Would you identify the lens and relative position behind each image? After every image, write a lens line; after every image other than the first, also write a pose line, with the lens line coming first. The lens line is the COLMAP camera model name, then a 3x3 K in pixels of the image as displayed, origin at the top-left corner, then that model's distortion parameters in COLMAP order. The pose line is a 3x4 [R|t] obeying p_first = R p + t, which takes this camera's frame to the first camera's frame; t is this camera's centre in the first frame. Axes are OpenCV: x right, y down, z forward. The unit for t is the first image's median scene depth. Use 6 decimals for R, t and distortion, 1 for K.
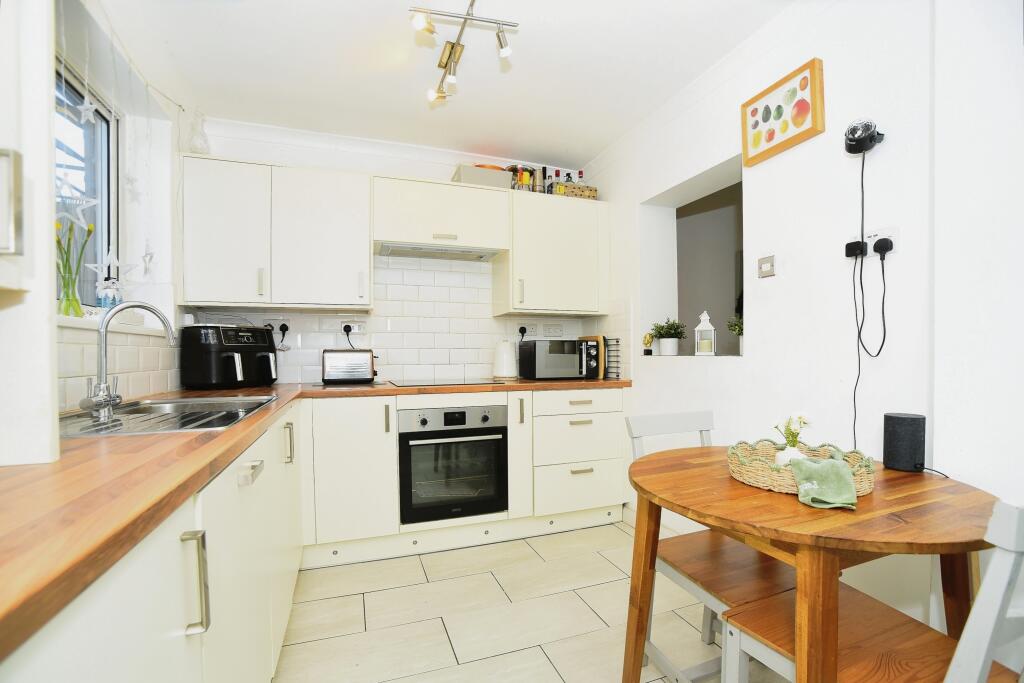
lens RADIAL K [[443.7, 0, 509.3], [0, 443.7, 368.2], [0, 0, 1]] dist [-0.069596, 0.023547]
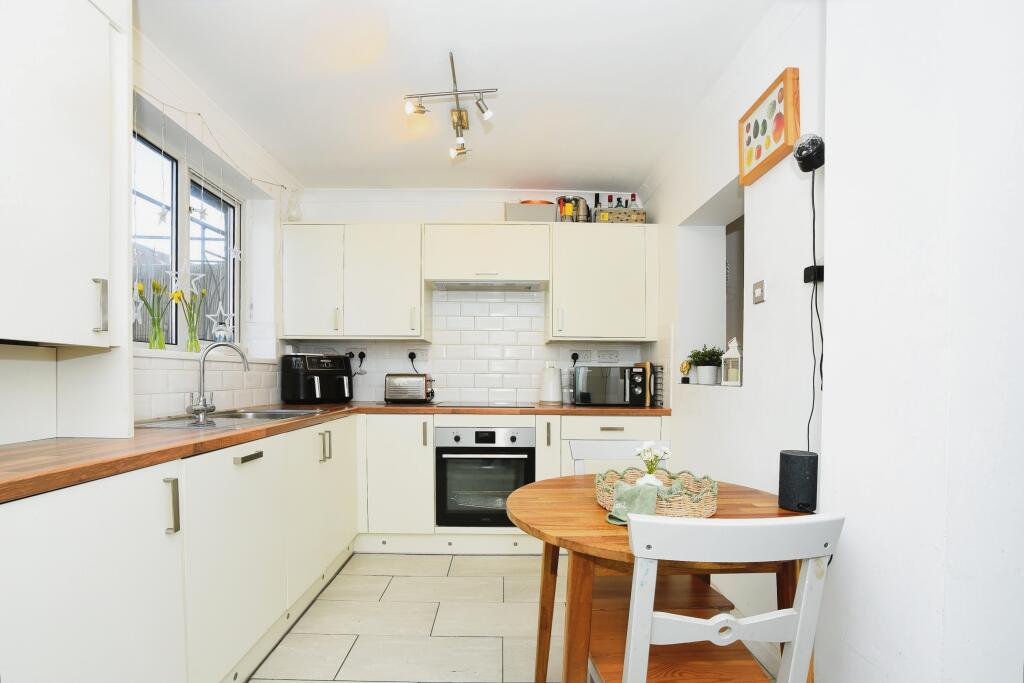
lens RADIAL K [[469.4, 0, 509.8], [0, 469.4, 397.3], [0, 0, 1]] dist [-0.044586, 0.000230]
pose [[0.943223, 0.027819, -0.330993, 0.332998], [-0.023442, 0.999577, 0.017209, -0.009141], [0.331331, -0.008473, 0.943476, -0.097225]]
